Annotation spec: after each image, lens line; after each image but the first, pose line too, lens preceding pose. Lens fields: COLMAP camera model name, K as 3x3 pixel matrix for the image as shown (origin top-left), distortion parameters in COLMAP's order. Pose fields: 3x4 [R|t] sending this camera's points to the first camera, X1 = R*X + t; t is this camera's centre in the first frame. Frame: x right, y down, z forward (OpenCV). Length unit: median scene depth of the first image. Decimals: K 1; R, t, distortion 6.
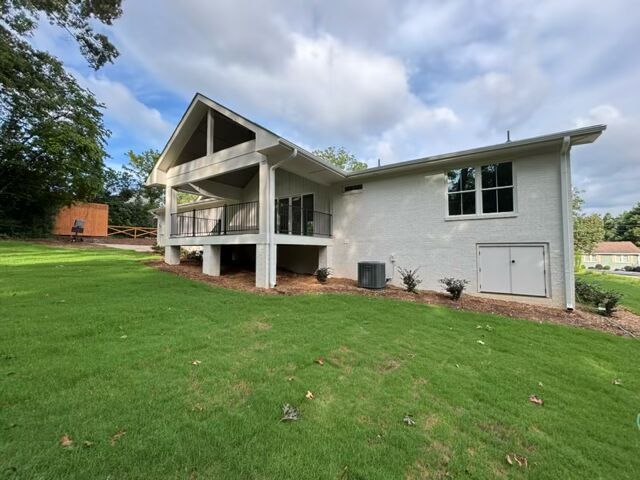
lens RADIAL K [[254.5, 0, 320.0], [0, 254.5, 240.0], [0, 0, 1]] dist [-0.001283, -0.000088]
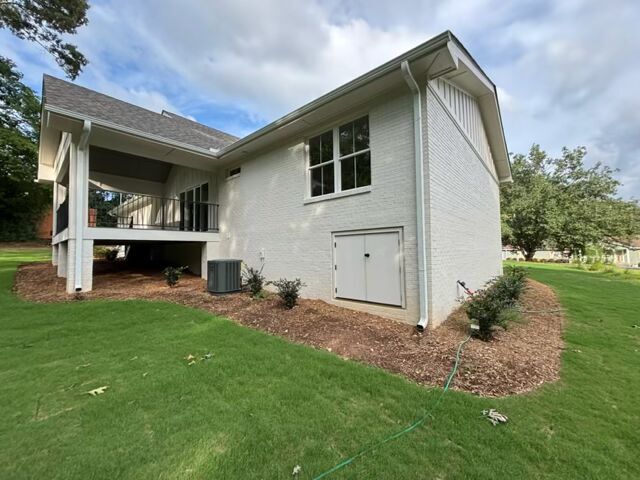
lens RADIAL K [[254.5, 0, 320.0], [0, 254.5, 240.0], [0, 0, 1]] dist [-0.001283, -0.000088]
pose [[0.991923, -0.023791, -0.124588, 0.654324], [0.023519, 0.999717, -0.003649, 0.037819], [0.124640, 0.000689, 0.992202, 0.257828]]
